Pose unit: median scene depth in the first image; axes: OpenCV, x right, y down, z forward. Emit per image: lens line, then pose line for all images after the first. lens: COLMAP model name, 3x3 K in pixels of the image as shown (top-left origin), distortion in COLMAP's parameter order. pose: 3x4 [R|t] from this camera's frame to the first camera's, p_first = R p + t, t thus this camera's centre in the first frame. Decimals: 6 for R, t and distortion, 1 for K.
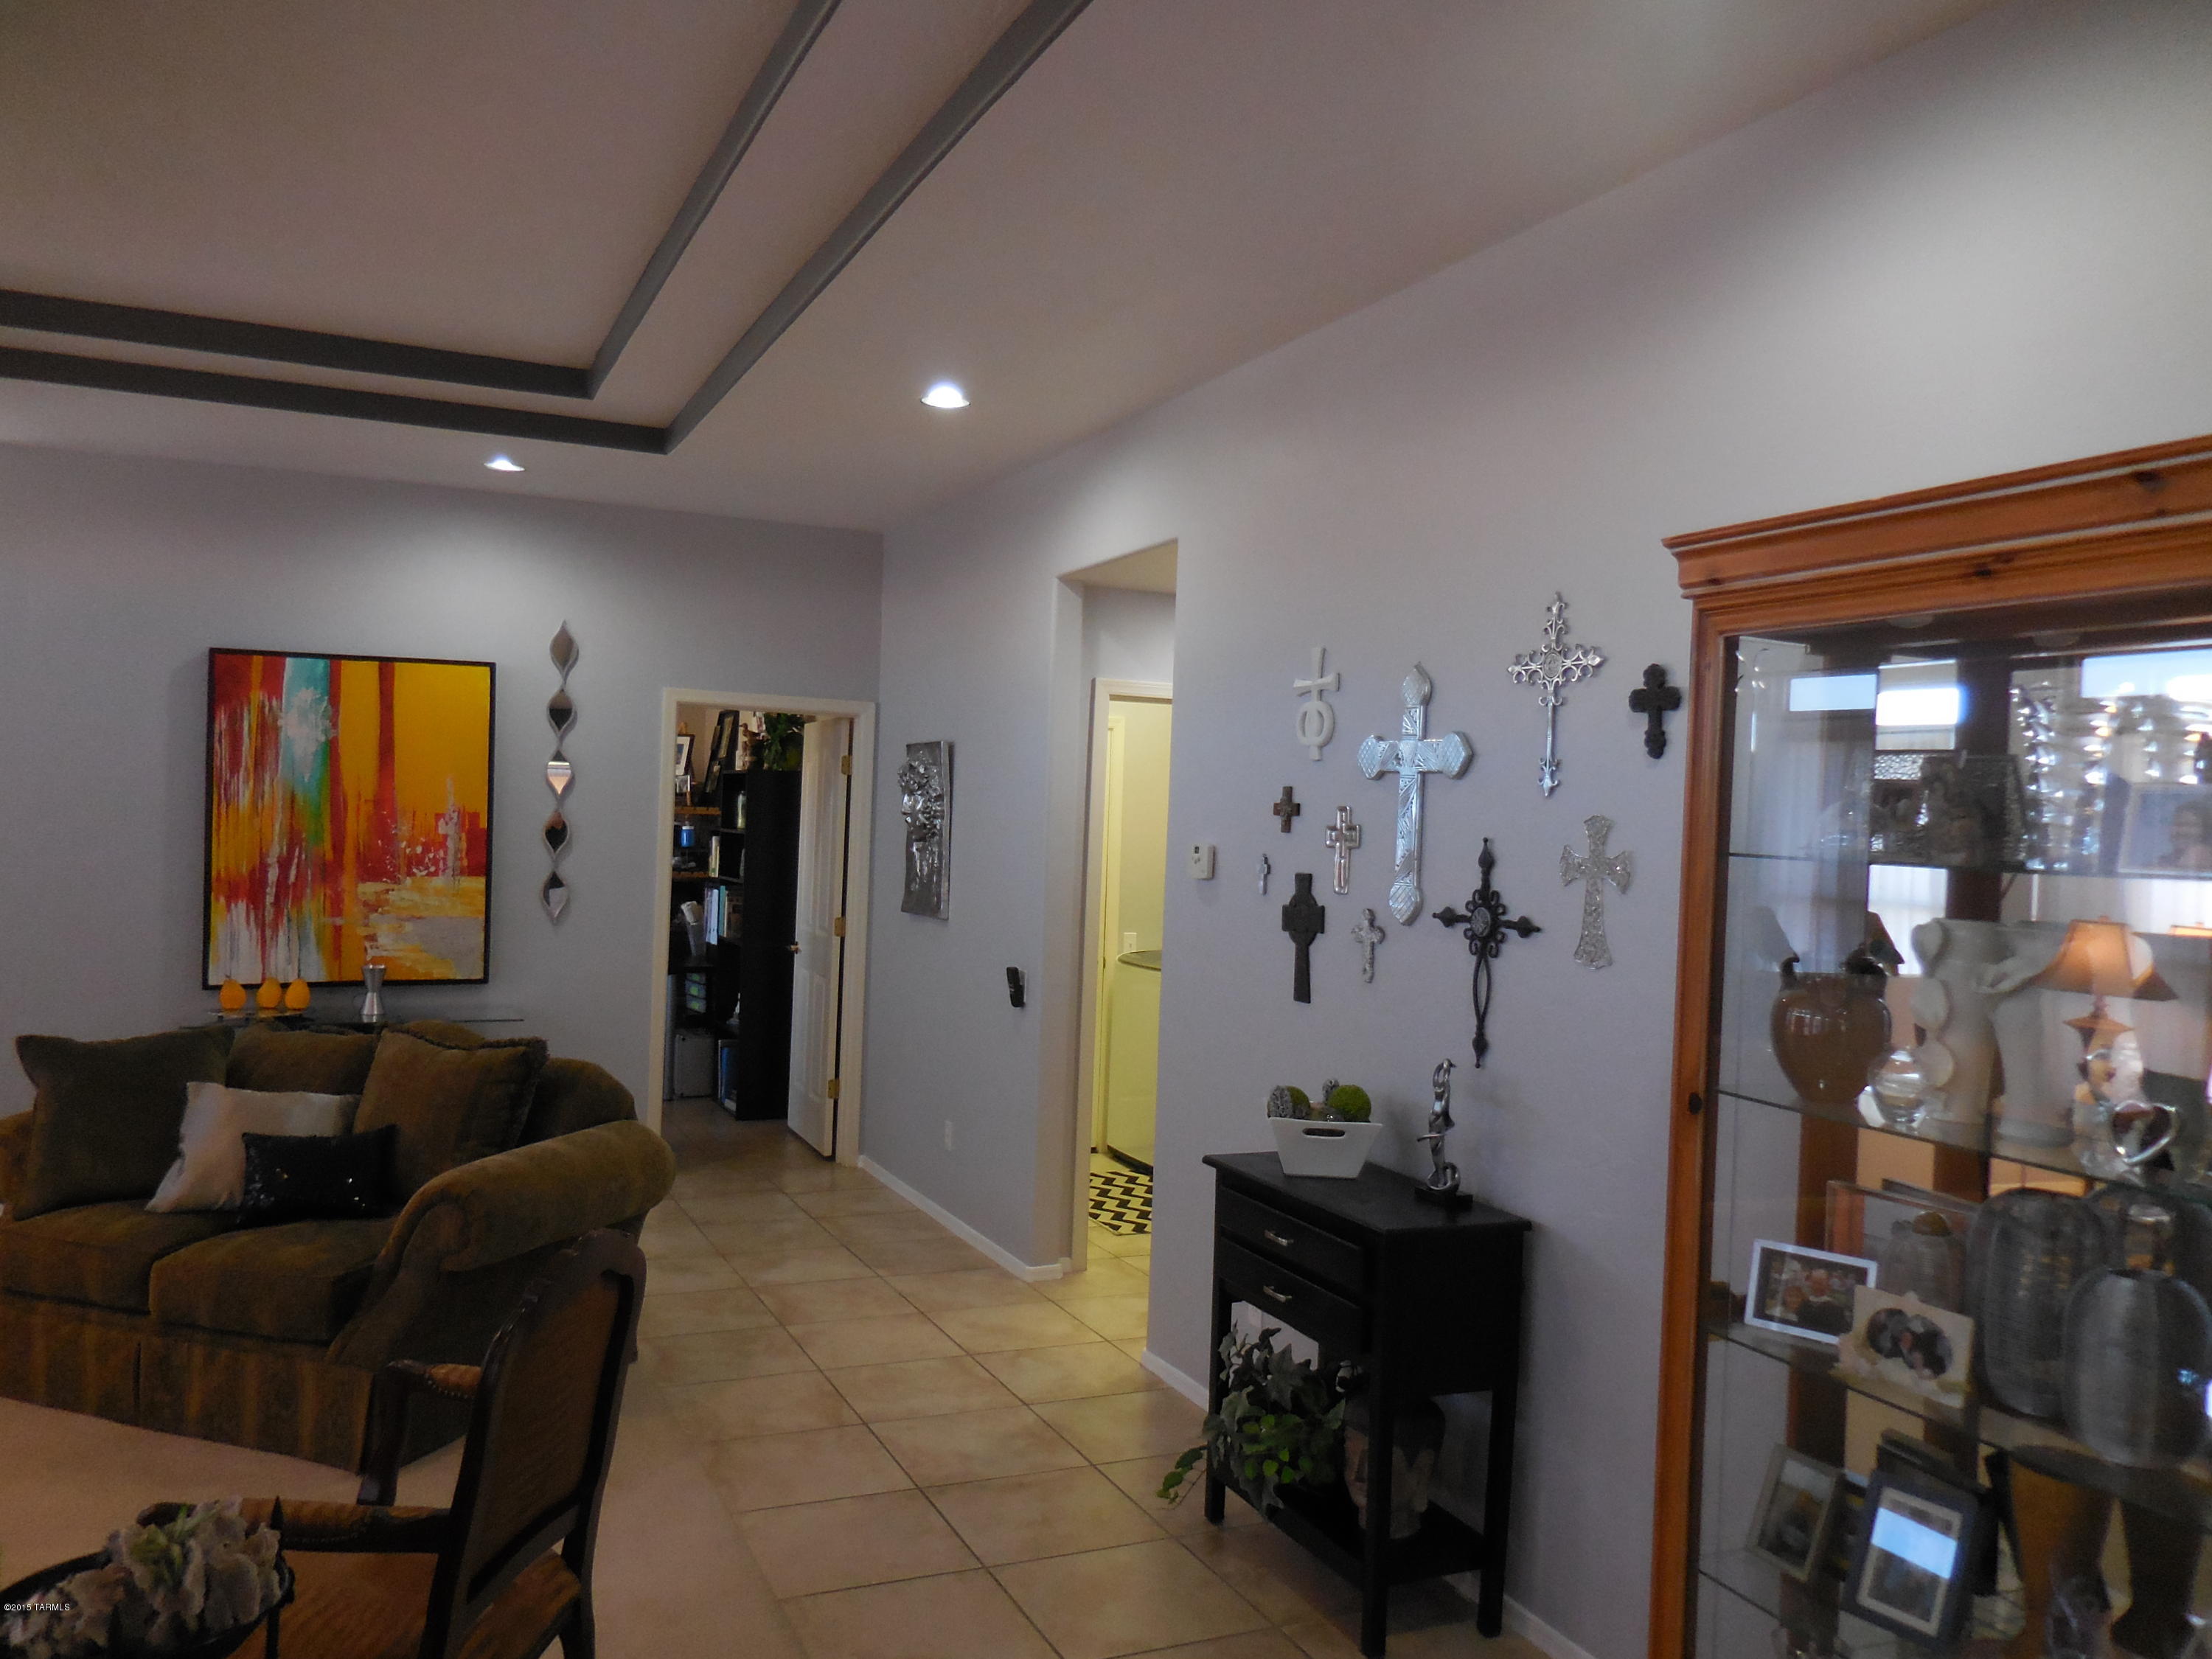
lens RADIAL K [[1719.3, 0, 1113.8], [0, 1719.3, 806.9], [0, 0, 1]] dist [0.005562, 0.031348]
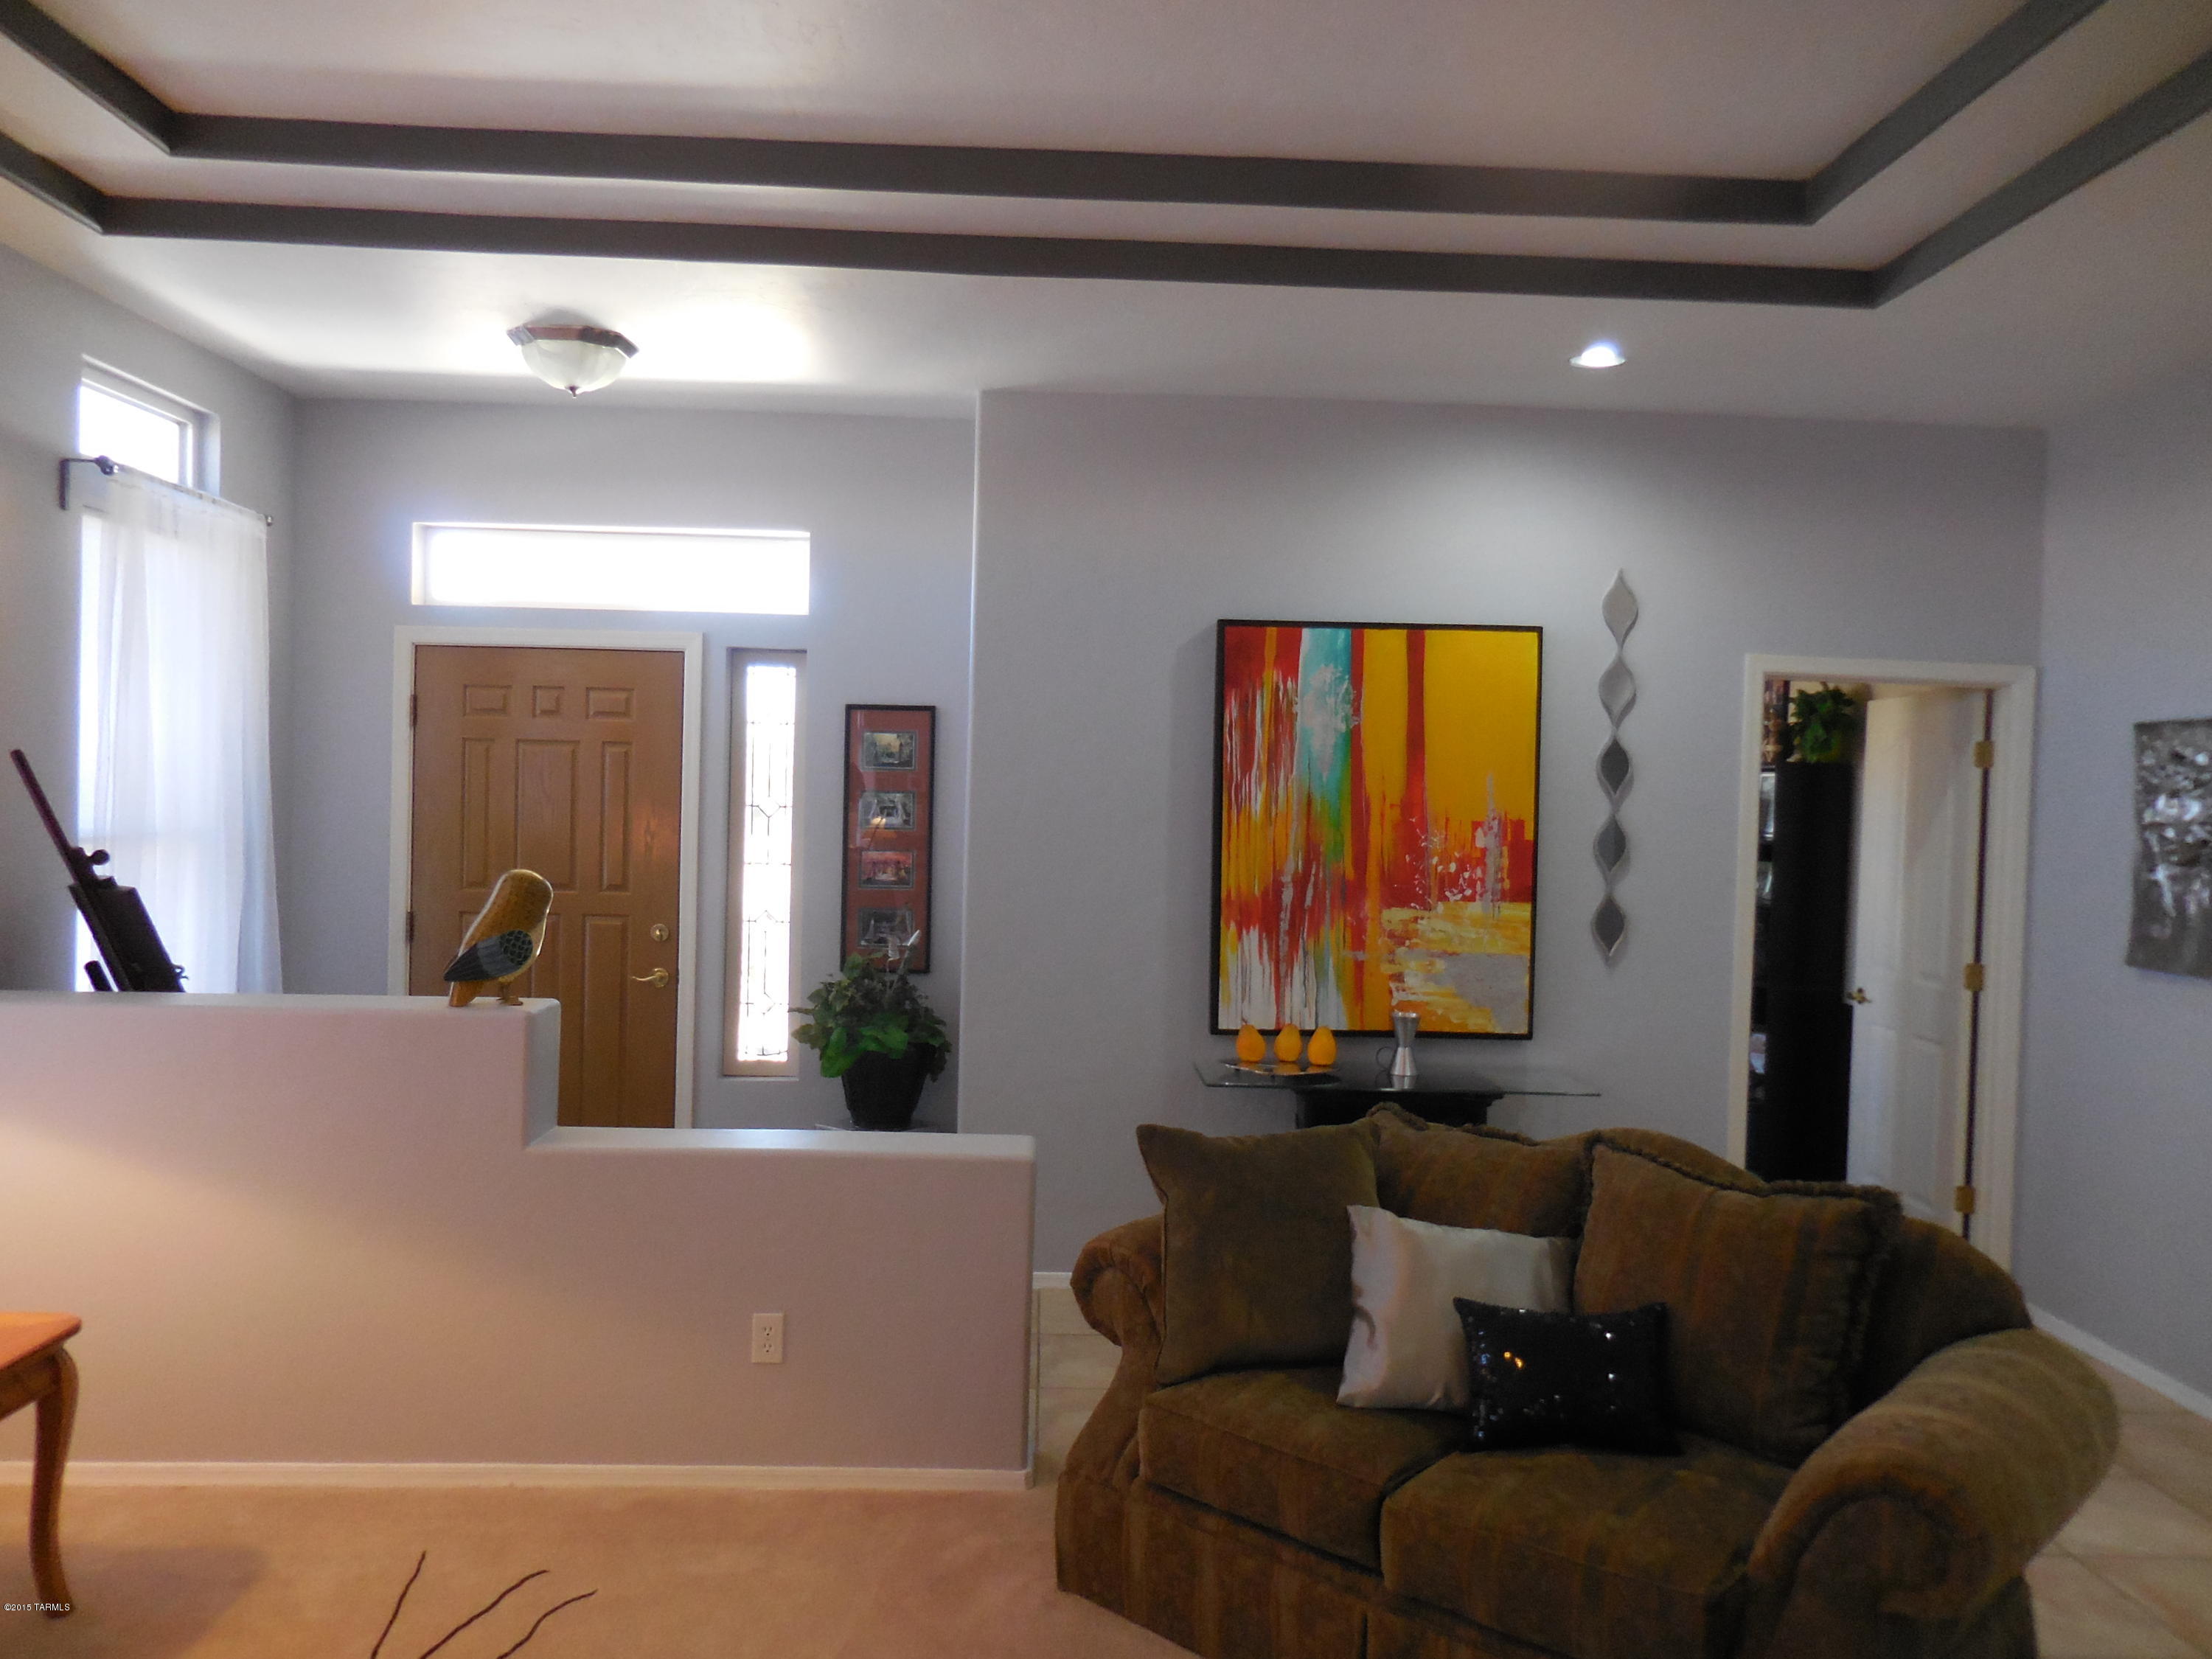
lens RADIAL K [[1719.3, 0, 1113.8], [0, 1719.3, 806.9], [0, 0, 1]] dist [0.005562, 0.031348]
pose [[0.927091, 0.001796, -0.374833, -0.258401], [0.000199, 0.999986, 0.005284, -0.007146], [0.374837, -0.004973, 0.927077, 0.217888]]
